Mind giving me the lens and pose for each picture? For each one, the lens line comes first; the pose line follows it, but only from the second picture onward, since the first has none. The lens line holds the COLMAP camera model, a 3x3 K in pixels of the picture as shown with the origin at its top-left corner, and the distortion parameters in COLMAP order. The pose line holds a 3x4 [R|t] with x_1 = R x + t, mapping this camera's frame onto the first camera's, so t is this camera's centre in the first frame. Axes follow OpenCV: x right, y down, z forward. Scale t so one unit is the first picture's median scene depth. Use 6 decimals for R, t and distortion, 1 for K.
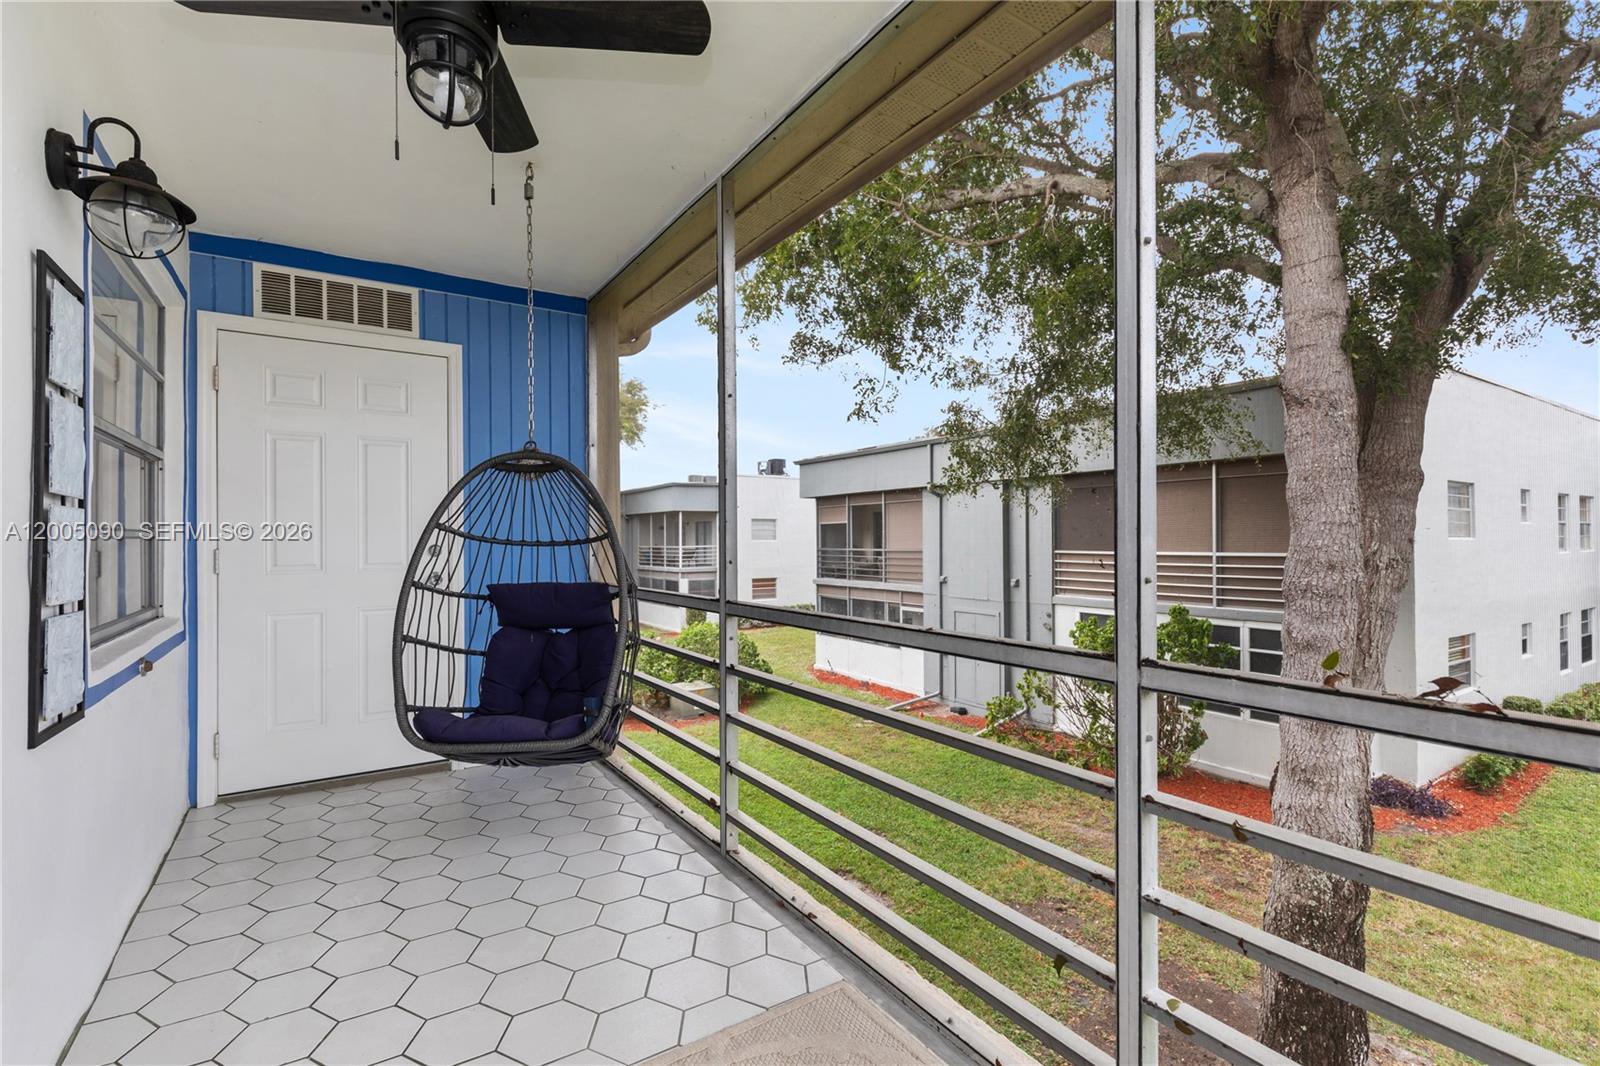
lens RADIAL K [[726.6, 0, 777.3], [0, 726.6, 539.7], [0, 0, 1]] dist [0.014250, -0.003999]
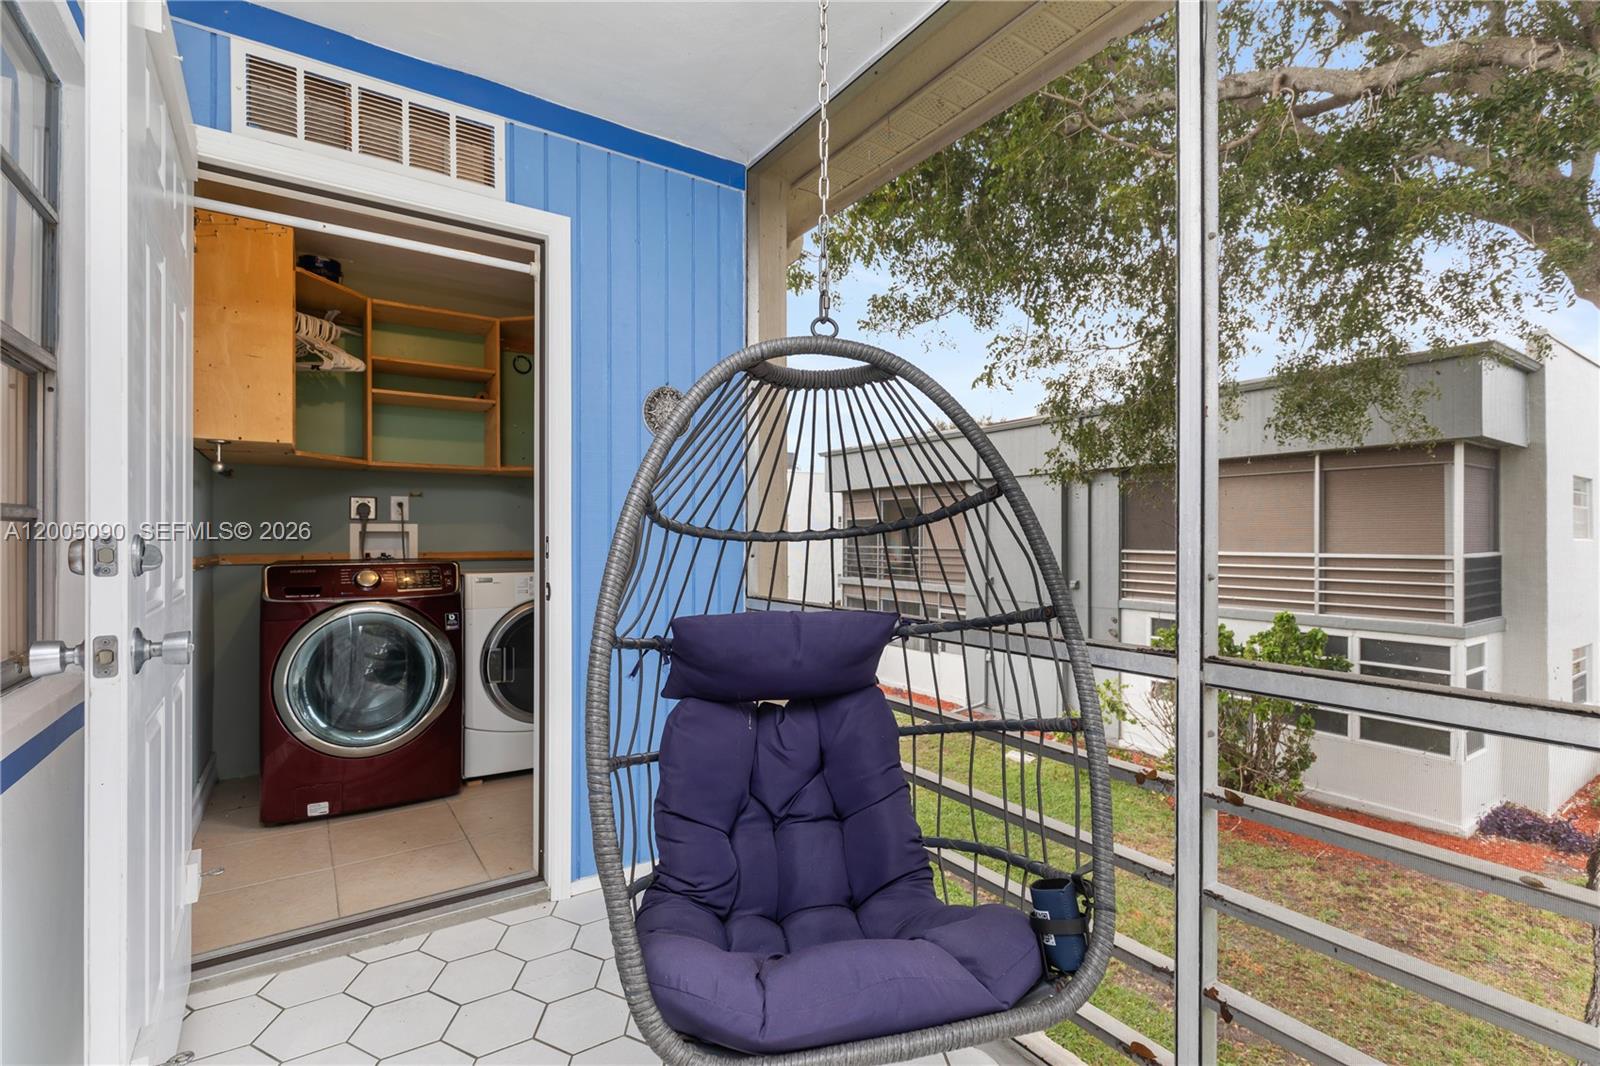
lens RADIAL K [[726.6, 0, 780.6], [0, 726.6, 539.0], [0, 0, 1]] dist [0.014250, -0.003999]
pose [[0.999672, 0.007302, 0.024527, -0.286031], [-0.007406, 0.999964, 0.004160, 0.003548], [-0.024496, -0.004341, 0.999691, 0.398184]]
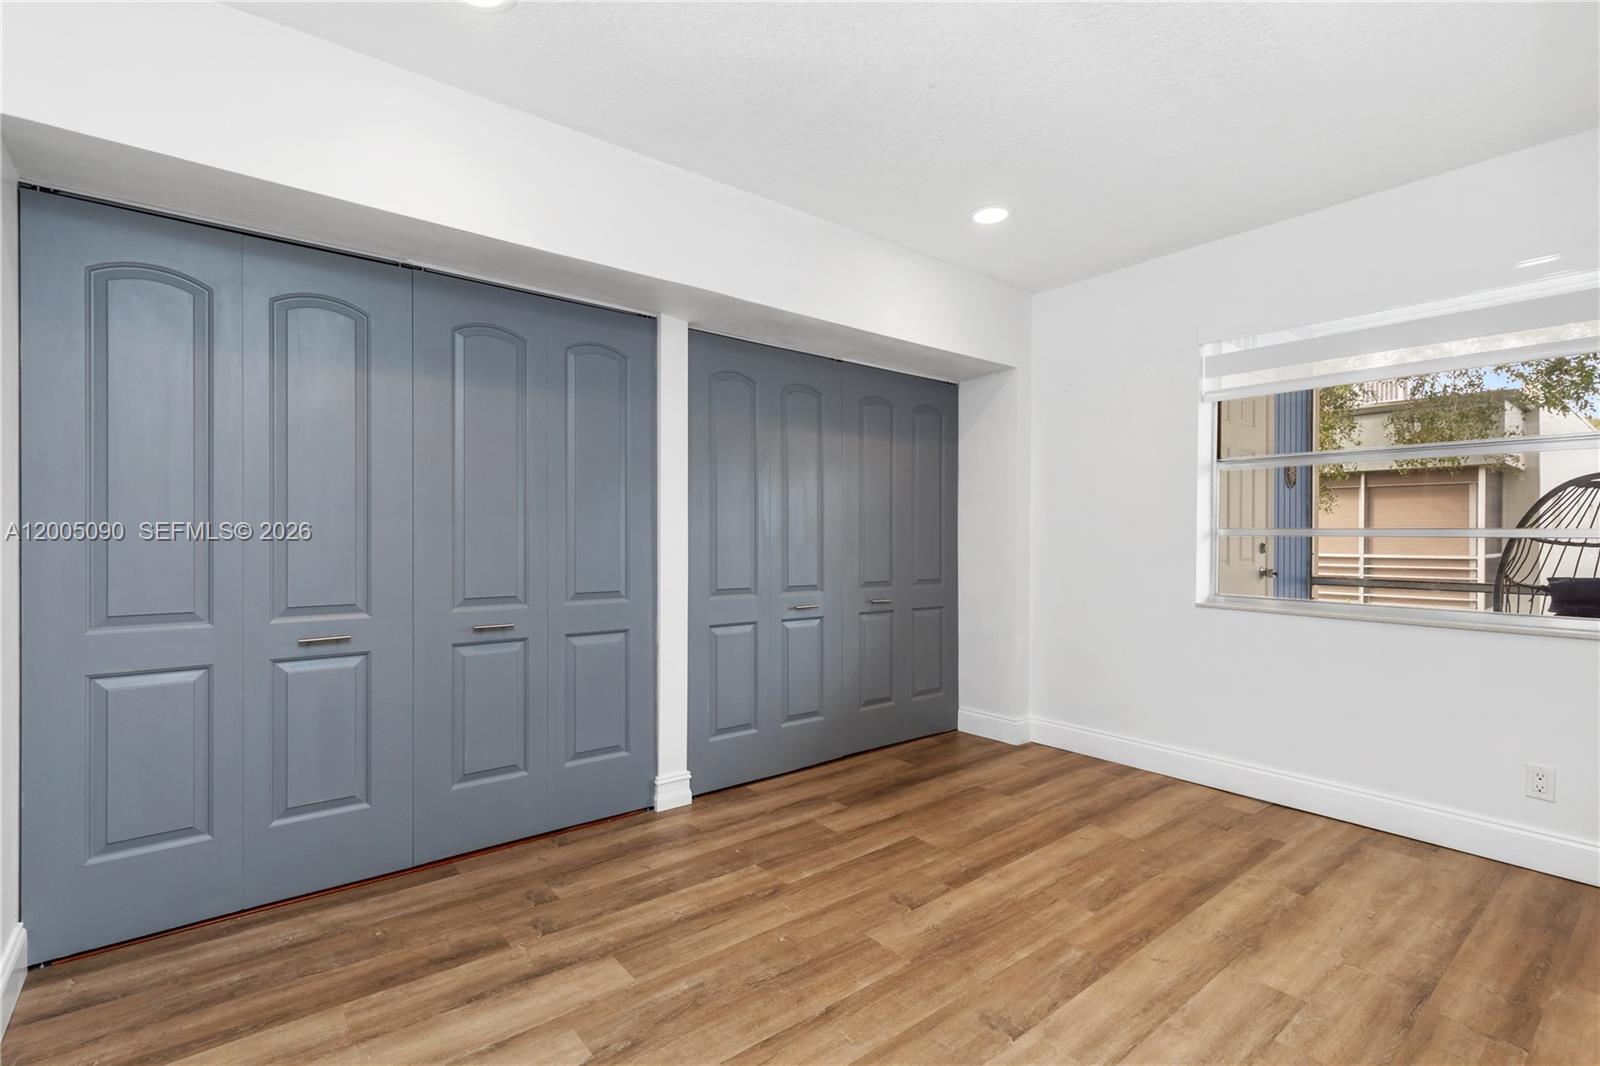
lens RADIAL K [[726.6, 0, 785.8], [0, 726.6, 539.8], [0, 0, 1]] dist [0.014250, -0.003999]
pose [[0.993734, 0.009736, 0.111348, -1.347110], [-0.010100, 0.999945, 0.002713, 0.005997], [-0.111316, -0.003821, 0.993778, -0.018066]]
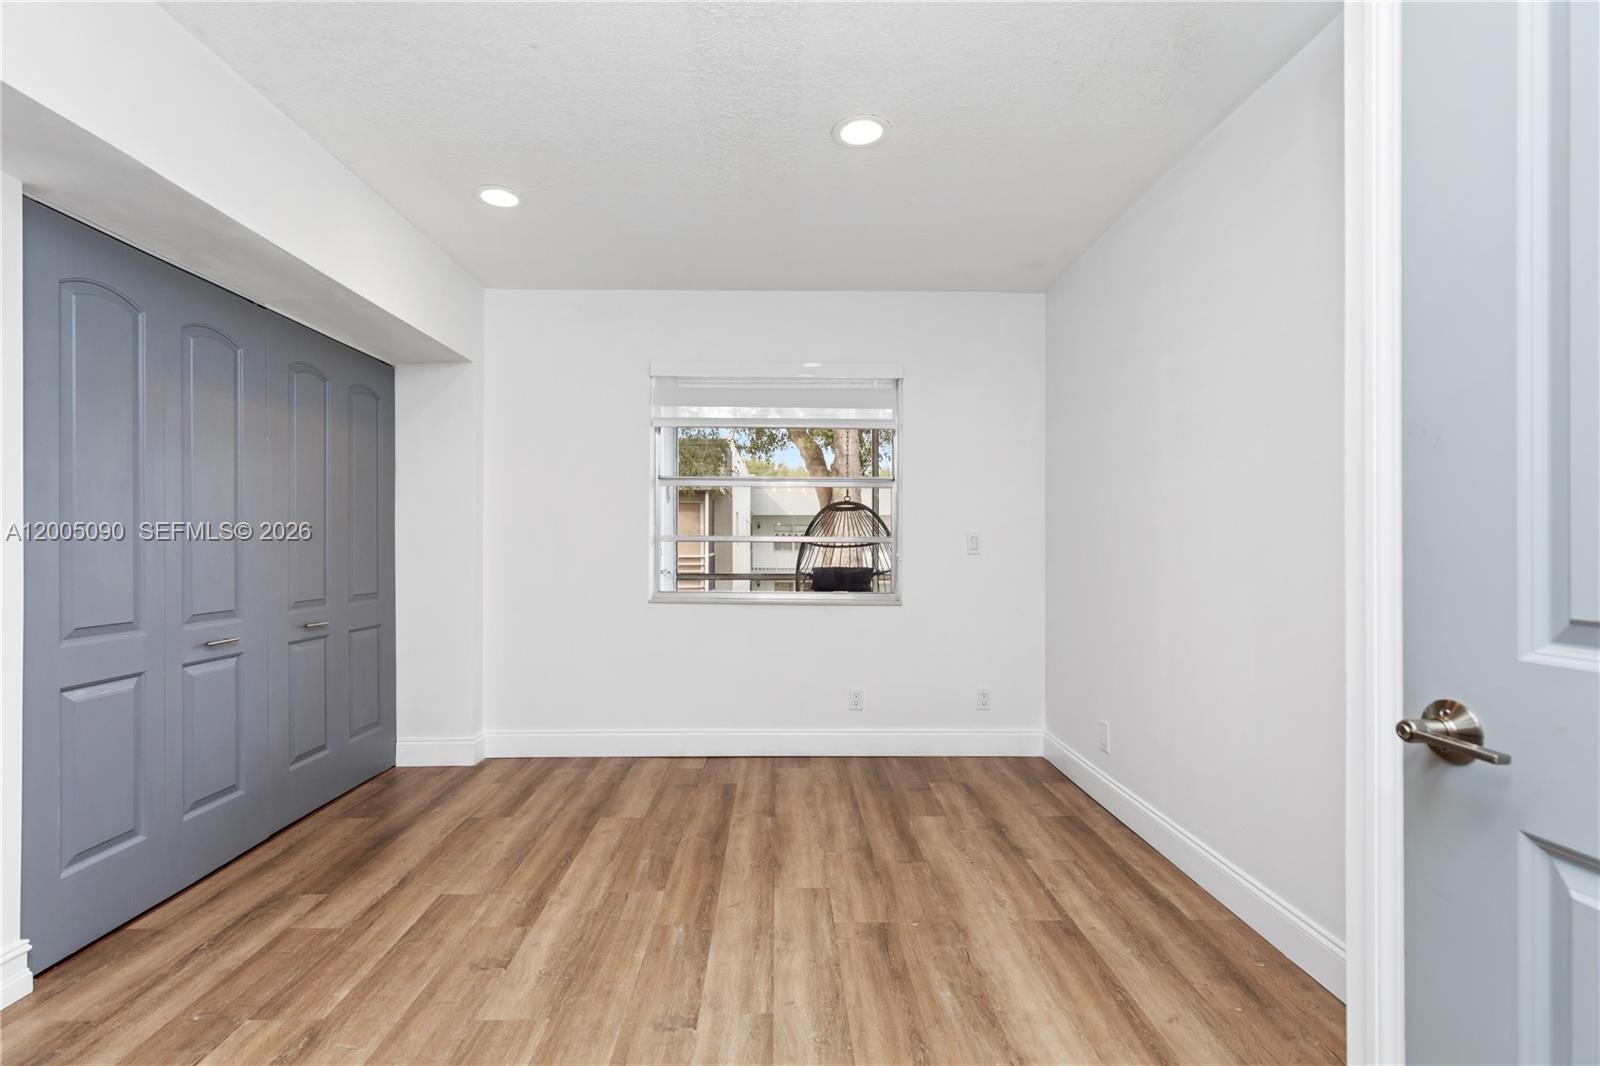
lens RADIAL K [[726.6, 0, 785.1], [0, 726.6, 540.9], [0, 0, 1]] dist [0.014250, -0.003999]
pose [[0.516671, 0.009070, 0.856136, -1.540611], [-0.003493, 0.999958, -0.008485, 0.006031], [-0.856177, 0.001393, 0.516681, 0.132641]]
